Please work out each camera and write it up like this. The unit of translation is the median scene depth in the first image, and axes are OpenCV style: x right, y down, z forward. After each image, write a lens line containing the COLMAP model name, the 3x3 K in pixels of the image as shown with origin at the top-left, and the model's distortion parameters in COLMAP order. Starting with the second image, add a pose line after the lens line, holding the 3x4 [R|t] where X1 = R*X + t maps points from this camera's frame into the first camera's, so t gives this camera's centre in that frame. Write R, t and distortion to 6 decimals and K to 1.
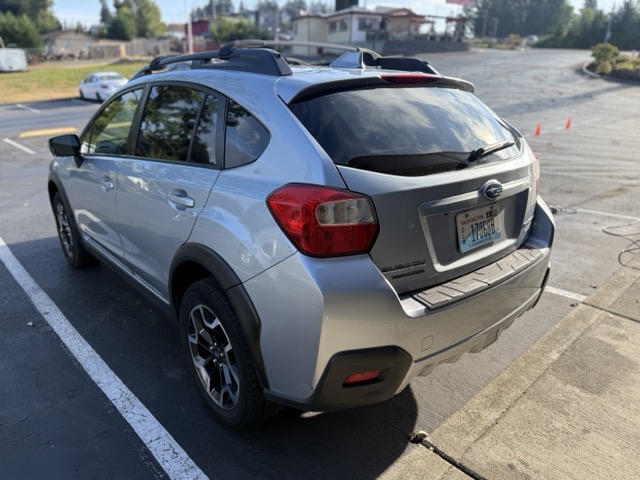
lens RADIAL K [[450.0, 0, 321.5], [0, 450.0, 245.9], [0, 0, 1]] dist [-0.002915, -0.002169]
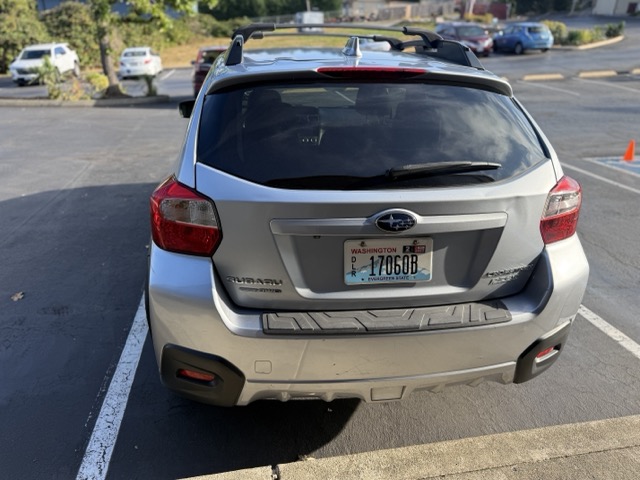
lens RADIAL K [[448.8, 0, 320.0], [0, 448.8, 240.0], [0, 0, 1]] dist [0.001002, -0.007128]
pose [[0.843676, 0.232158, -0.484059, 0.033552], [-0.201842, 0.972678, 0.114707, -0.007866], [0.497464, 0.000928, 0.867484, 0.011941]]
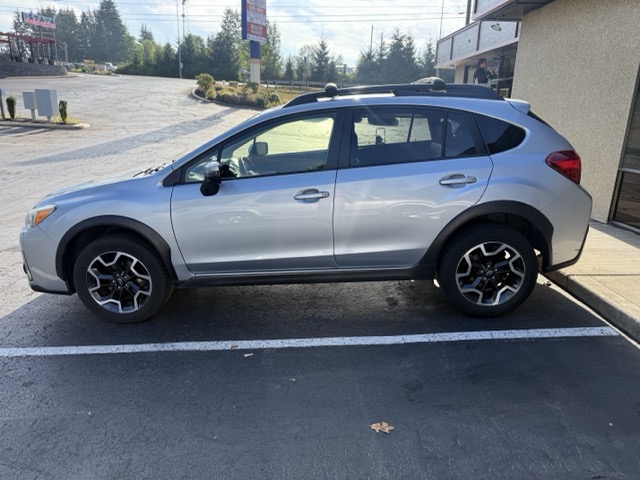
lens RADIAL K [[448.8, 0, 320.0], [0, 448.8, 240.0], [0, 0, 1]] dist [0.001002, -0.007128]
pose [[0.673699, -0.218216, 0.706053, -0.102093], [0.260161, 0.964281, 0.049787, -0.006327], [-0.691698, 0.150146, 0.706407, 0.016083]]
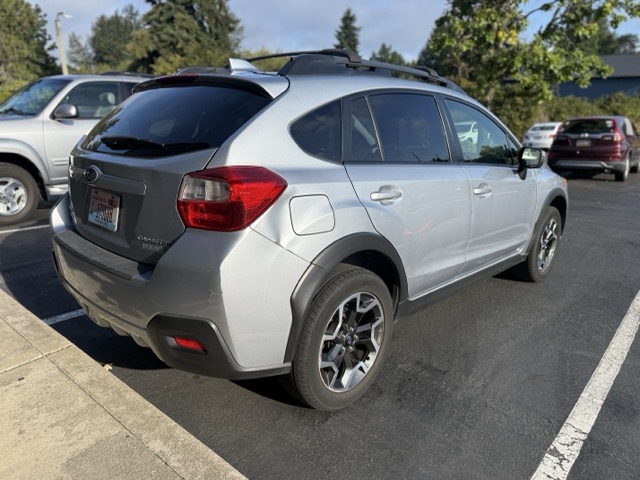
lens RADIAL K [[448.8, 0, 320.0], [0, 448.8, 240.0], [0, 0, 1]] dist [0.001002, -0.007128]
pose [[0.121389, 0.267069, -0.956002, 0.078940], [-0.346058, 0.914082, 0.211417, -0.020647], [0.930327, 0.305168, 0.203381, 0.068477]]
